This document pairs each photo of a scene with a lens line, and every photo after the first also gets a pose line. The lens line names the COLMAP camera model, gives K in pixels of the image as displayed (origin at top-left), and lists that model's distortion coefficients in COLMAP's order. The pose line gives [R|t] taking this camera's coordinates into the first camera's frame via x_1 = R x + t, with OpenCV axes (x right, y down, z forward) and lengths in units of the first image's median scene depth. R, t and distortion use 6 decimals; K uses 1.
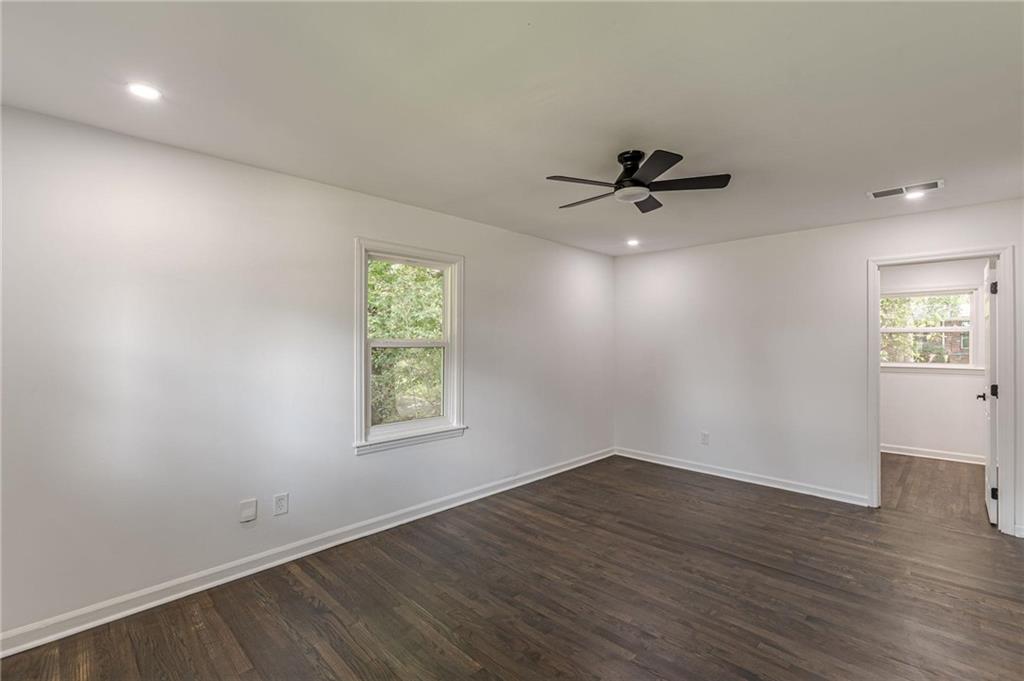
lens RADIAL K [[446.2, 0, 519.8], [0, 446.2, 345.5], [0, 0, 1]] dist [0.003660, -0.002252]
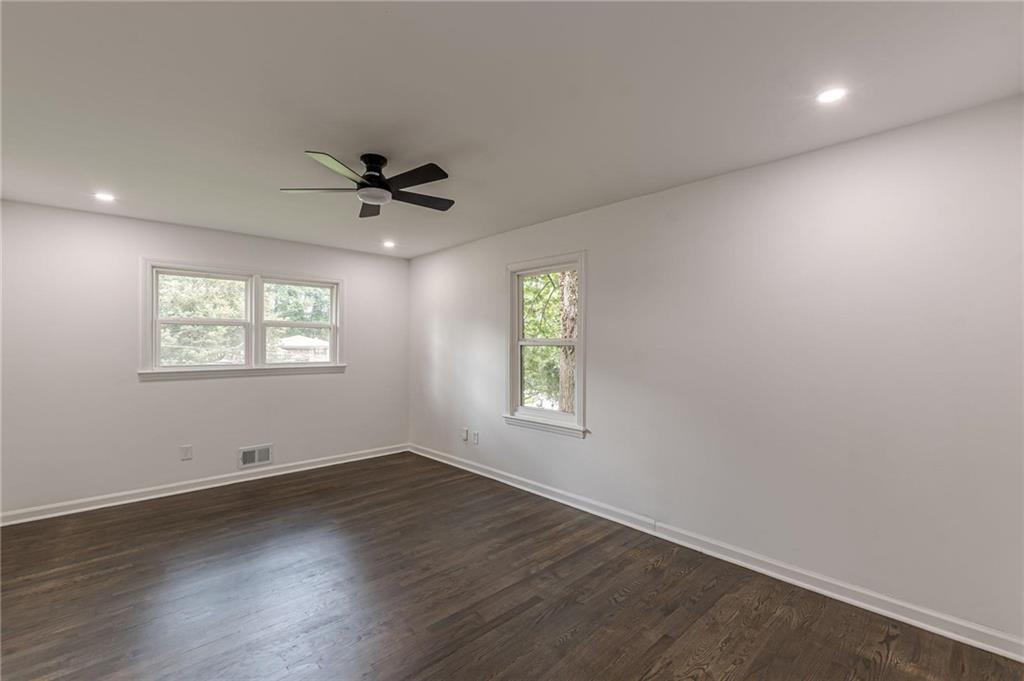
lens RADIAL K [[446.2, 0, 515.2], [0, 446.2, 340.6], [0, 0, 1]] dist [0.003660, -0.002252]
pose [[-0.042205, -0.003141, -0.999104, 0.944519], [-0.008907, 0.999957, -0.002767, -0.003770], [0.999069, 0.008783, -0.042232, 1.013509]]
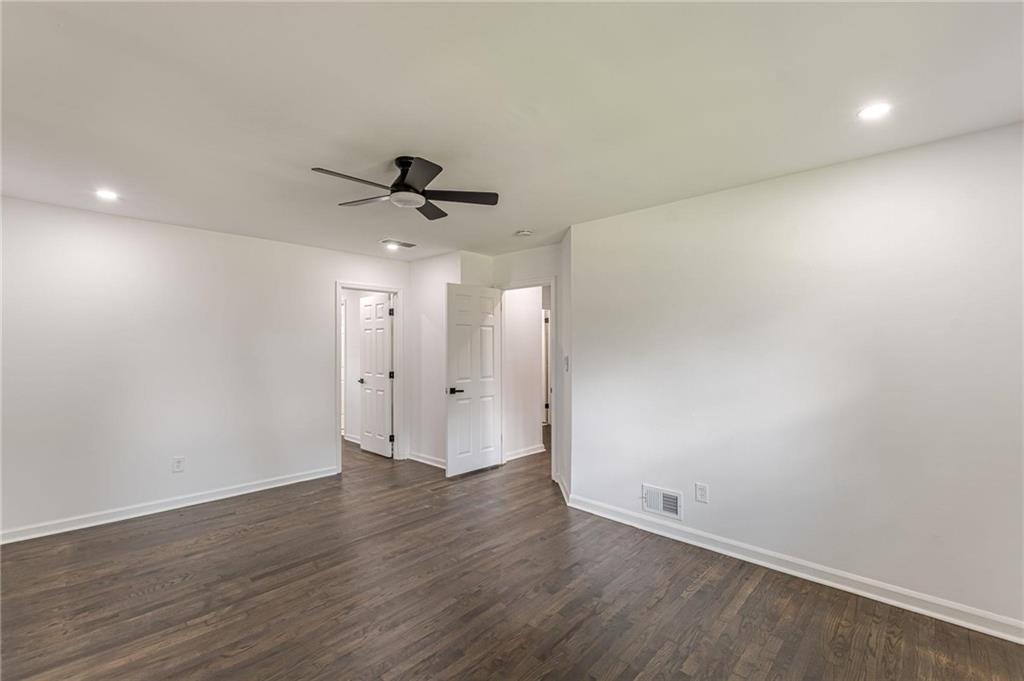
lens RADIAL K [[446.2, 0, 510.5], [0, 446.2, 336.1], [0, 0, 1]] dist [0.003660, -0.002252]
pose [[-0.001385, 0.018632, 0.999825, -0.568531], [0.009828, 0.999778, -0.018617, -0.005214], [-0.999951, 0.009801, -0.001568, 0.566904]]
